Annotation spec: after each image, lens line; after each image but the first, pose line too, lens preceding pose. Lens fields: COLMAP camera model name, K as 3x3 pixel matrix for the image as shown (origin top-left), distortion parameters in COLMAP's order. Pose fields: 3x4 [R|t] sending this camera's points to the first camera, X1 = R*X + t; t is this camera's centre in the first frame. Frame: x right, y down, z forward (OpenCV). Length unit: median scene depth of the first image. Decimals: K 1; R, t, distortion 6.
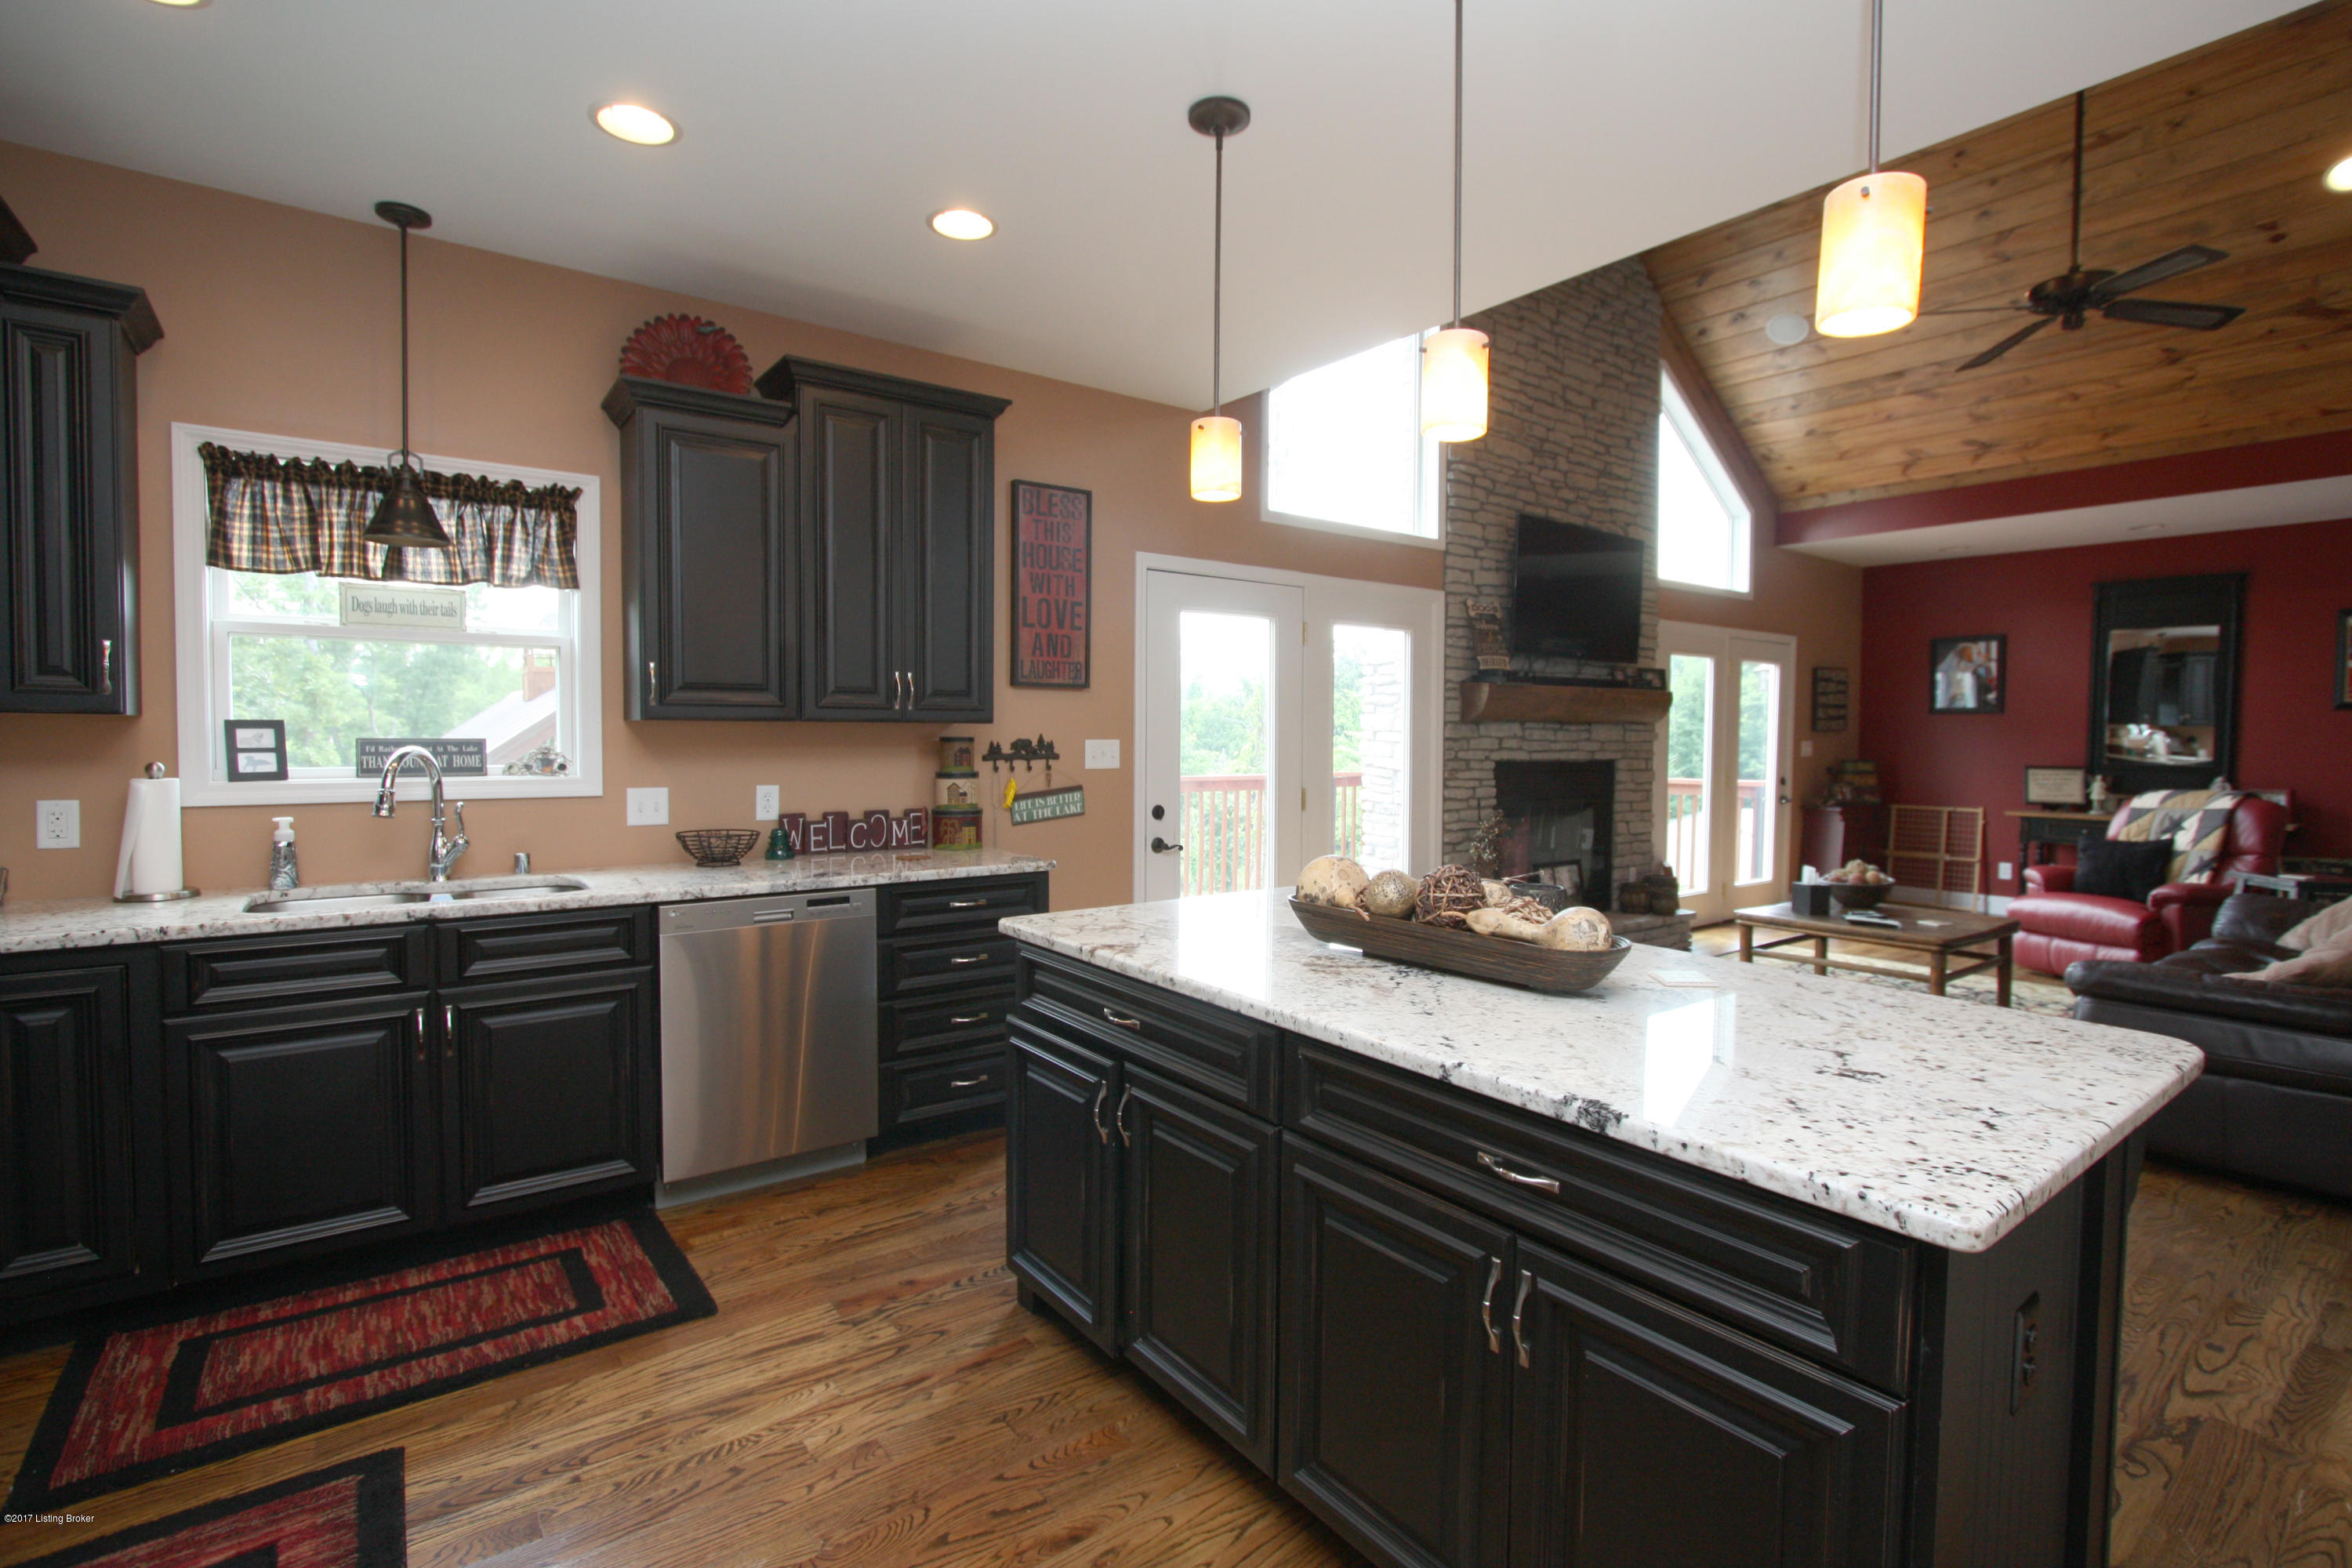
lens RADIAL K [[1081.8, 0, 1190.1], [0, 1081.8, 775.5], [0, 0, 1]] dist [-0.014591, 0.000402]
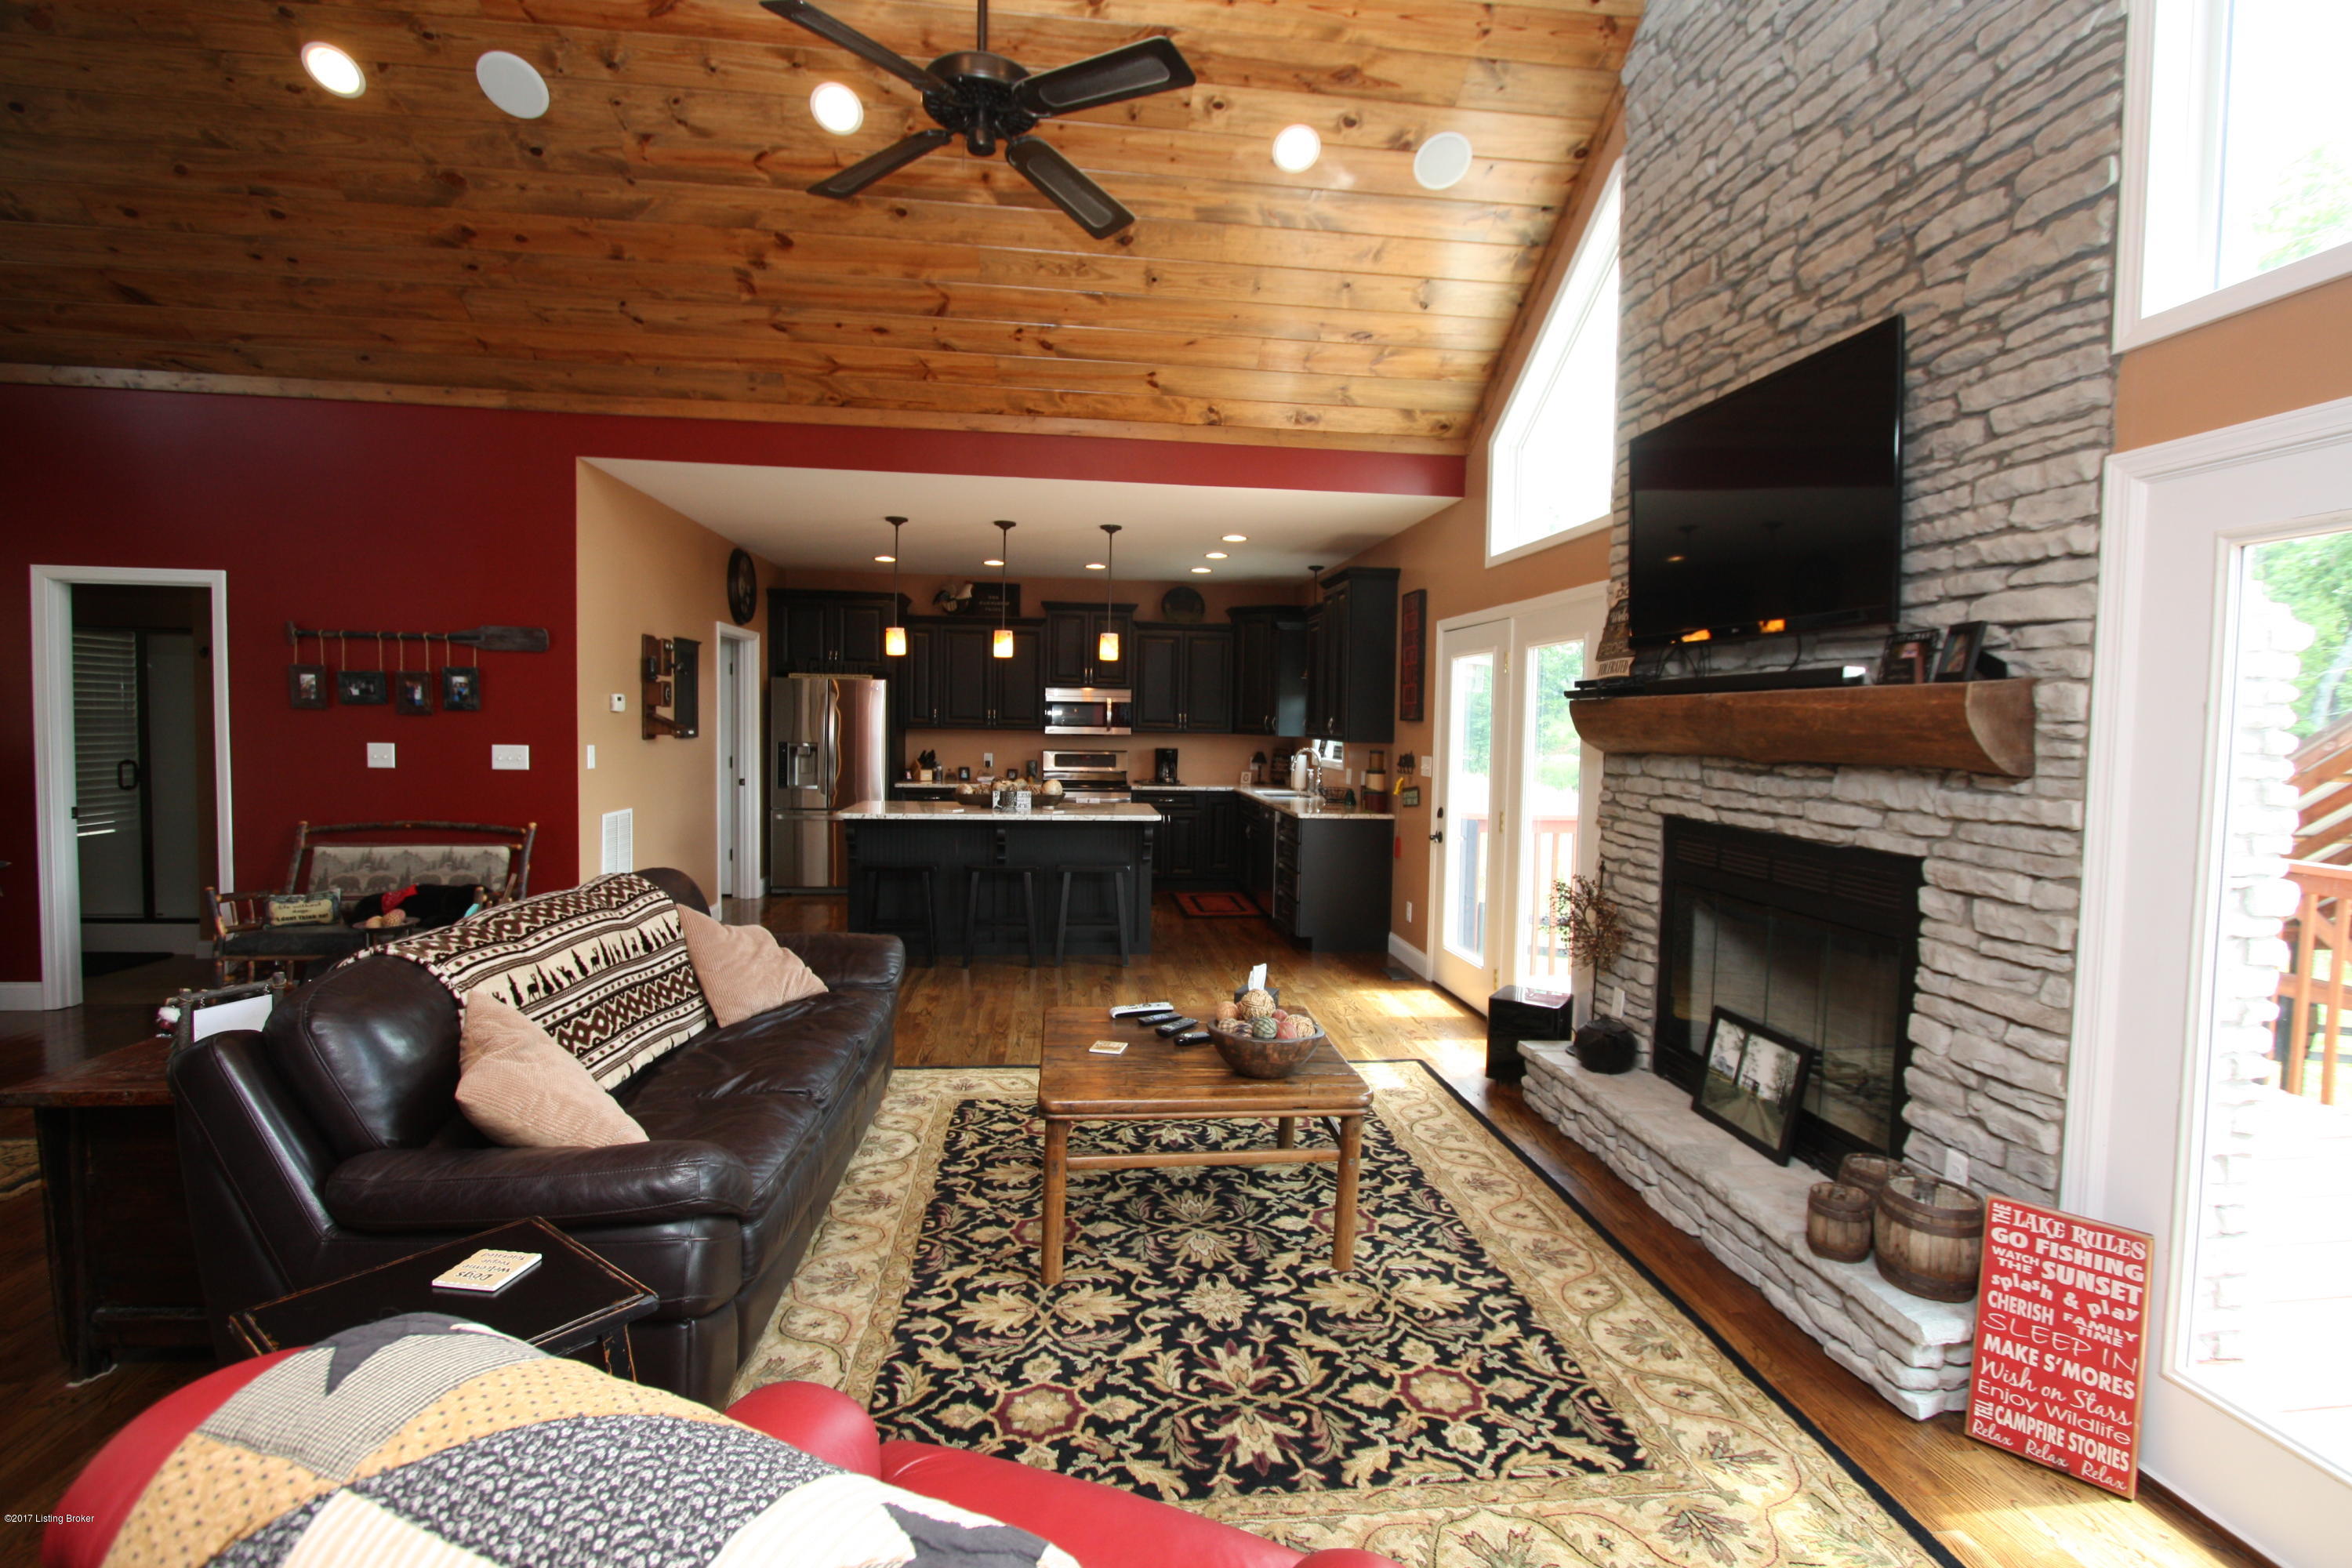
lens RADIAL K [[1093.4, 0, 1208.9], [0, 1093.4, 769.9], [0, 0, 1]] dist [0.000239, 0.000858]
pose [[-0.486264, 0.023504, -0.873496, 0.976944], [-0.059148, 0.996460, 0.059739, -0.062534], [0.871808, 0.080714, -0.483153, 1.064634]]
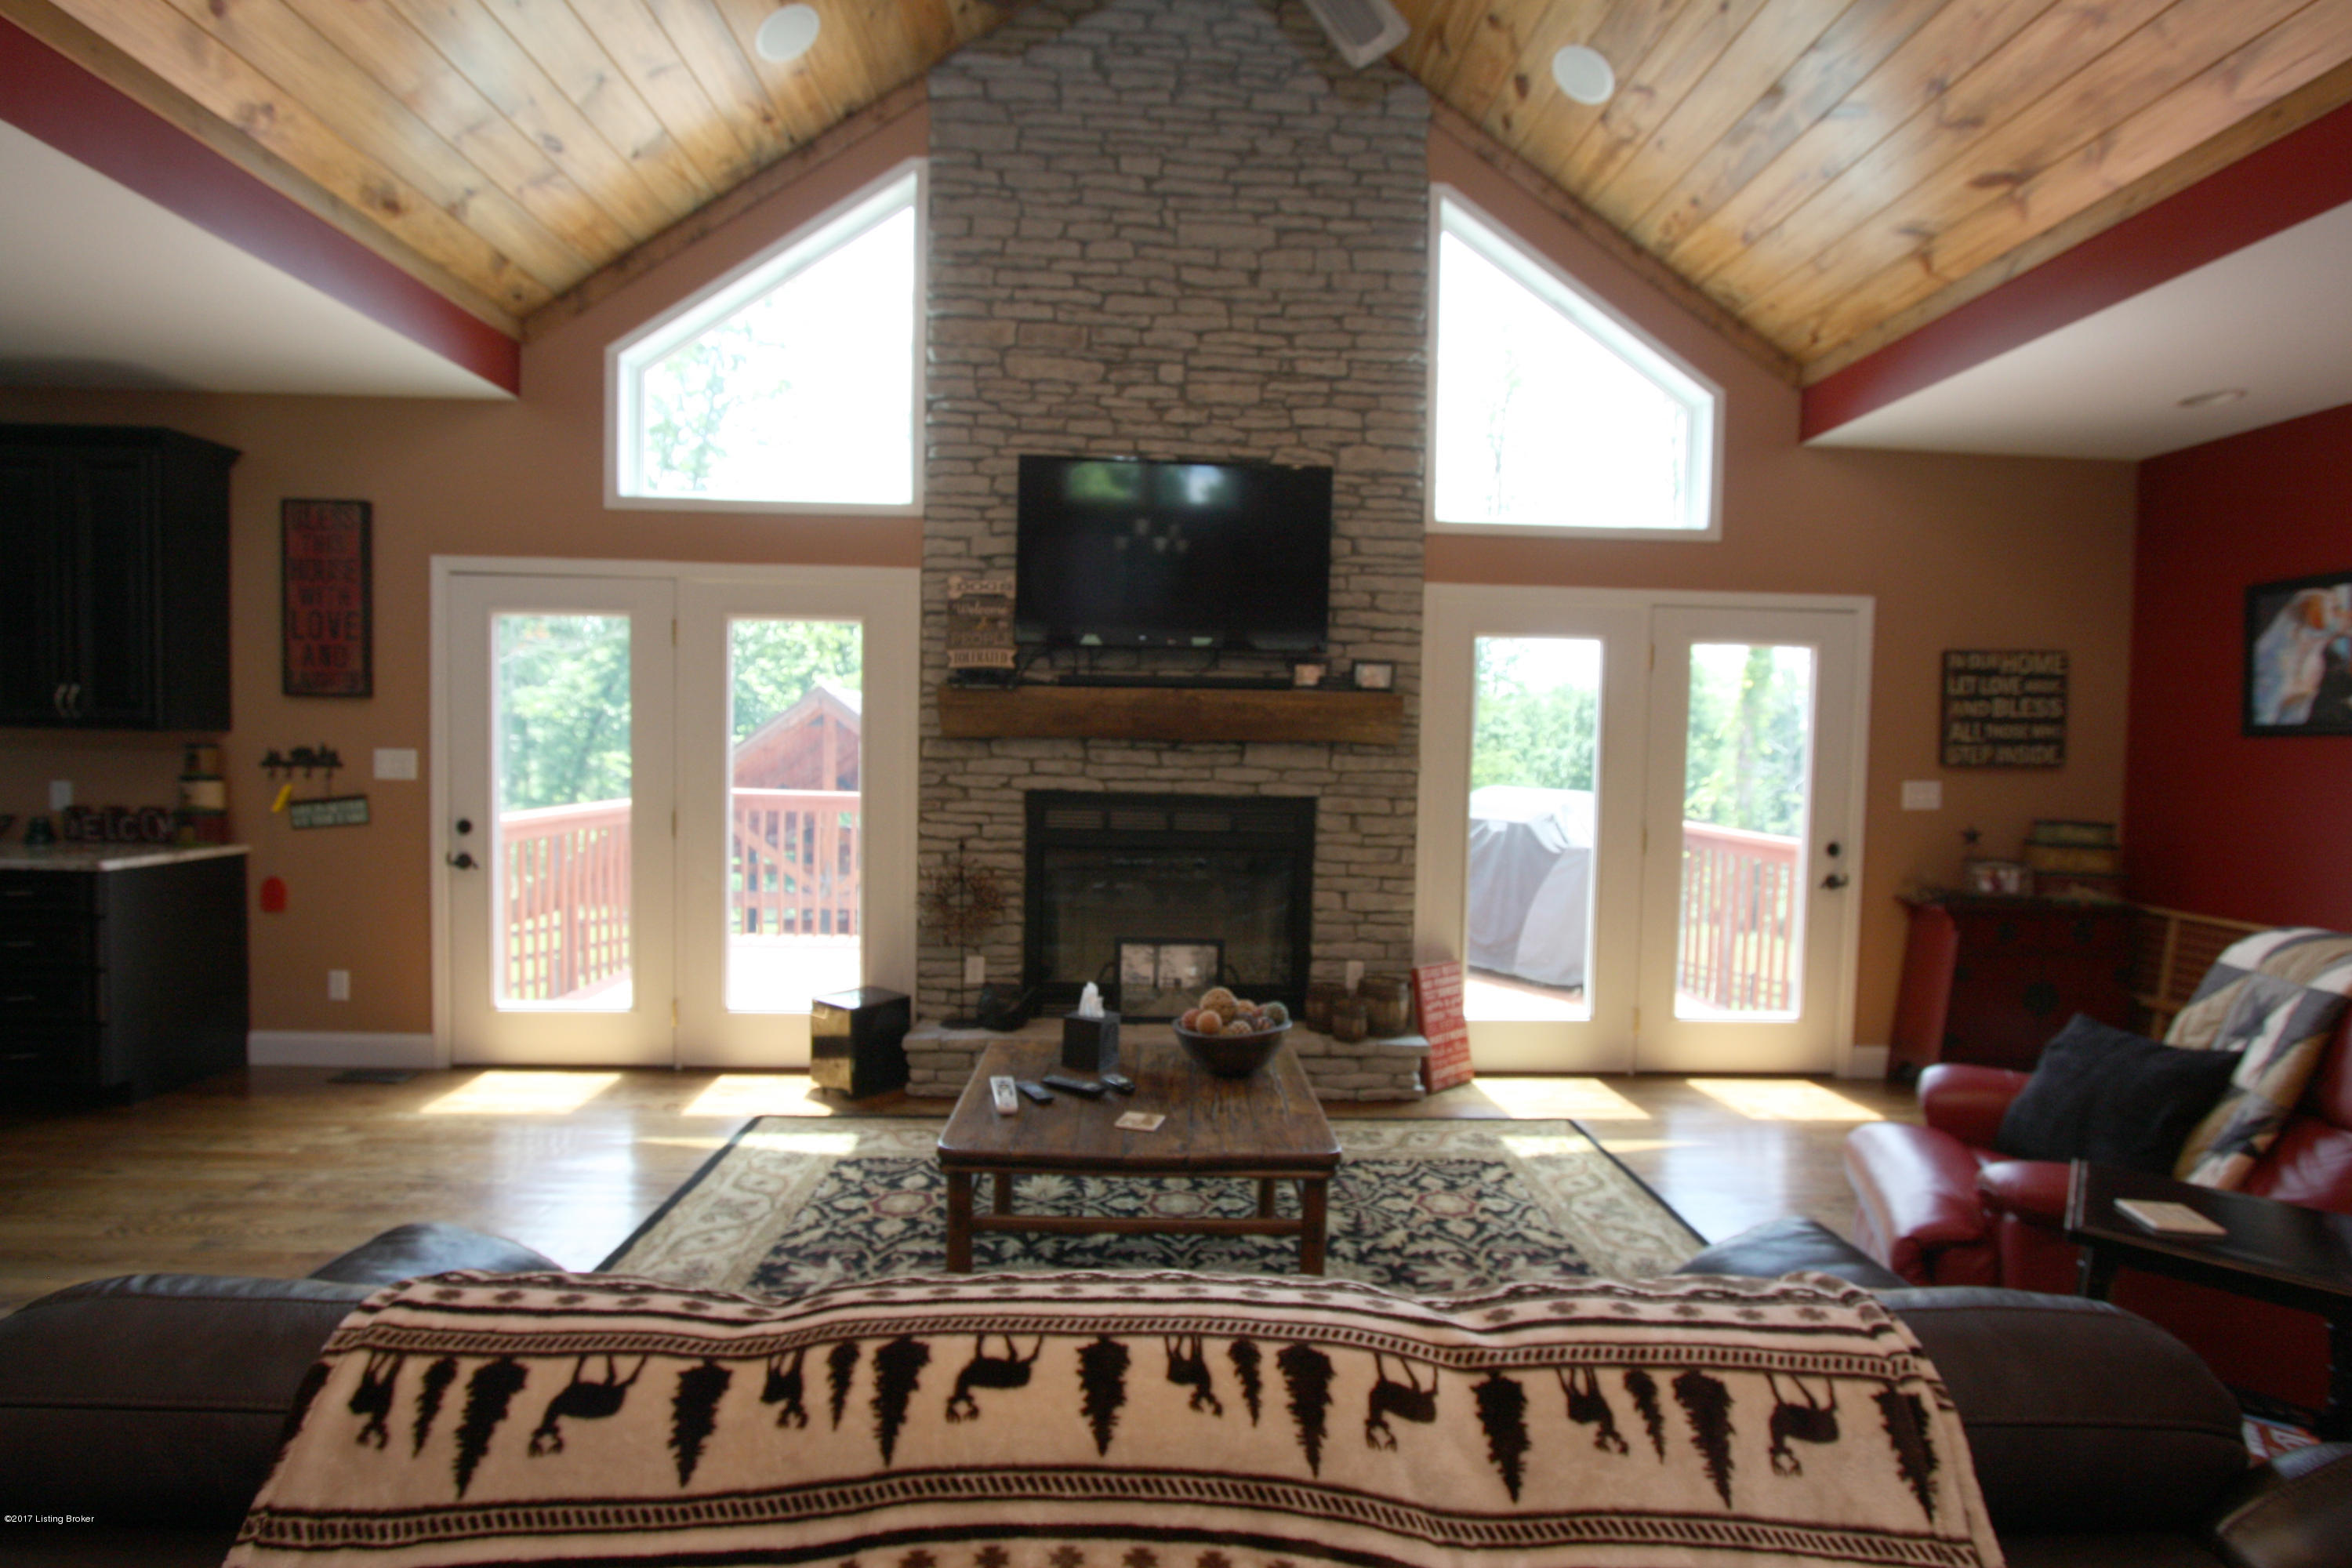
lens RADIAL K [[1079.6, 0, 1195.6], [0, 1079.6, 777.9], [0, 0, 1]] dist [-0.024240, 0.000598]
pose [[0.825506, 0.030718, -0.563556, 0.786013], [-0.039114, 0.999231, -0.002829, -0.024227], [0.563036, 0.024378, 0.826073, 0.446971]]
